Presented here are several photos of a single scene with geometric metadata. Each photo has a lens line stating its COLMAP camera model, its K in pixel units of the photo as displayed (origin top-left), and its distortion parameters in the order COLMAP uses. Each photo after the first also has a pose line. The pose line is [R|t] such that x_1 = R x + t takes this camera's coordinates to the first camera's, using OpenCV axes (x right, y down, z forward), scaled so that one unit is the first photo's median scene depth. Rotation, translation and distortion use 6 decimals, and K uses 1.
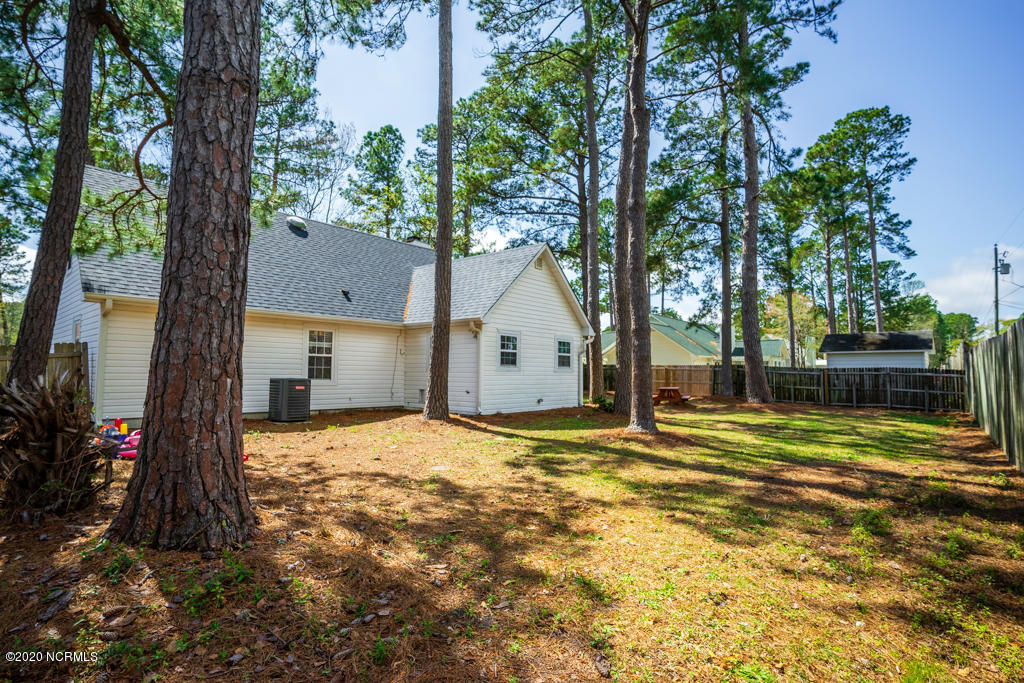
lens RADIAL K [[519.6, 0, 522.3], [0, 519.6, 343.4], [0, 0, 1]] dist [-0.060909, 0.016851]
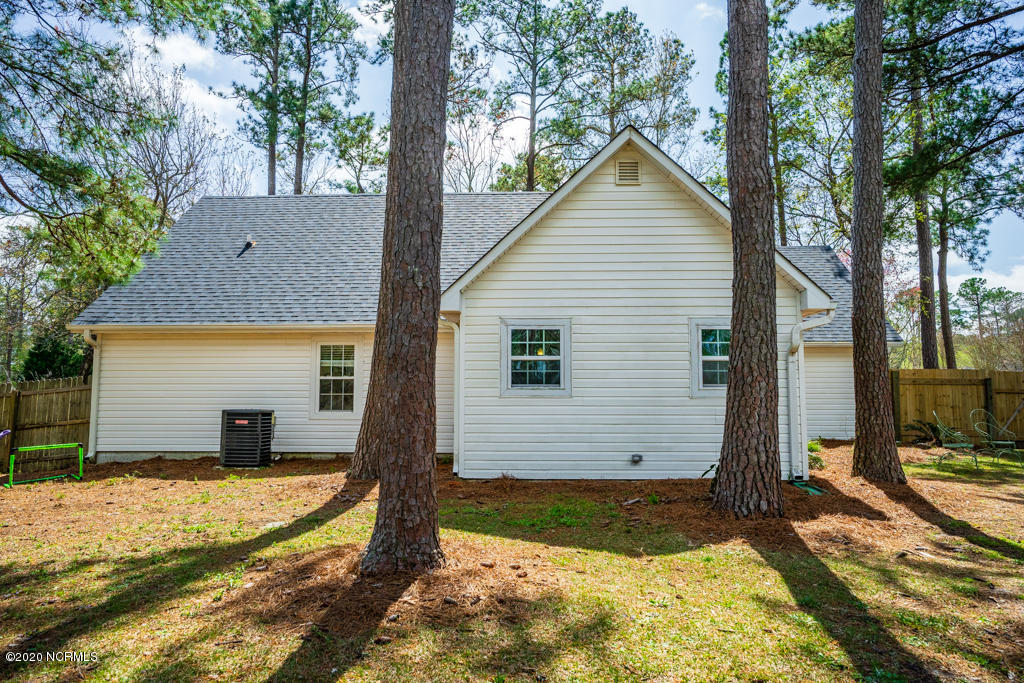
lens RADIAL K [[697.5, 0, 506.3], [0, 697.5, 345.9], [0, 0, 1]] dist [-0.010973, 0.025367]
pose [[0.620035, -0.067758, -0.781643, 0.537060], [0.047460, 0.997678, -0.048838, 0.037695], [0.783138, -0.006815, 0.621811, 0.592804]]
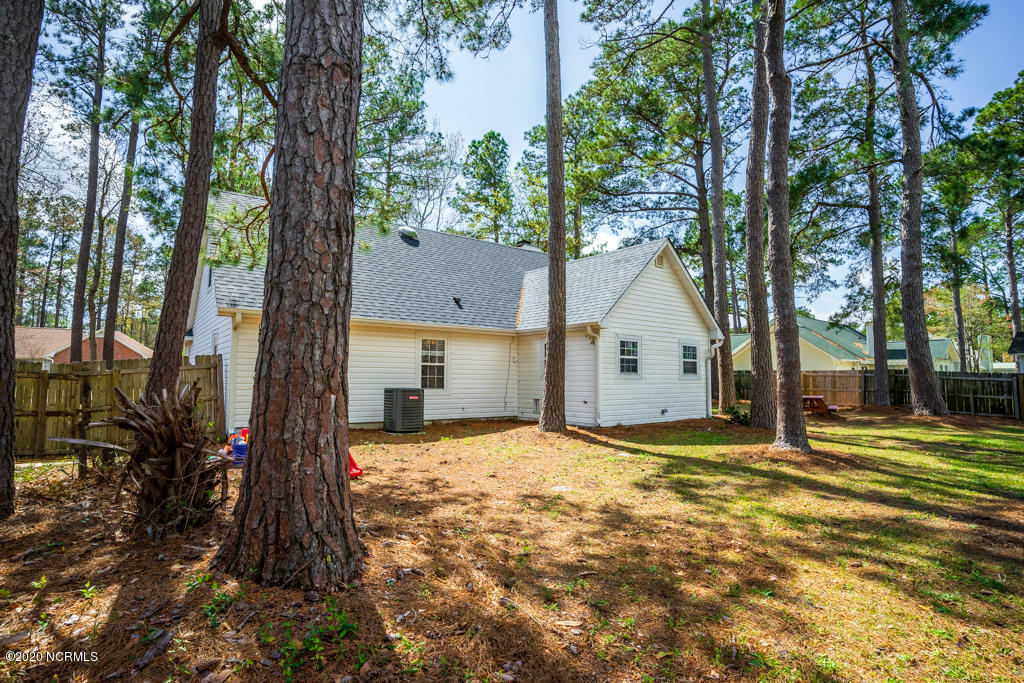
lens RADIAL K [[519.6, 0, 519.3], [0, 519.6, 347.8], [0, 0, 1]] dist [-0.060909, 0.016851]
pose [[0.977782, -0.015981, -0.209012, -0.026092], [0.015436, 0.999872, -0.004236, -0.001511], [0.209053, 0.000916, 0.977904, 0.071707]]
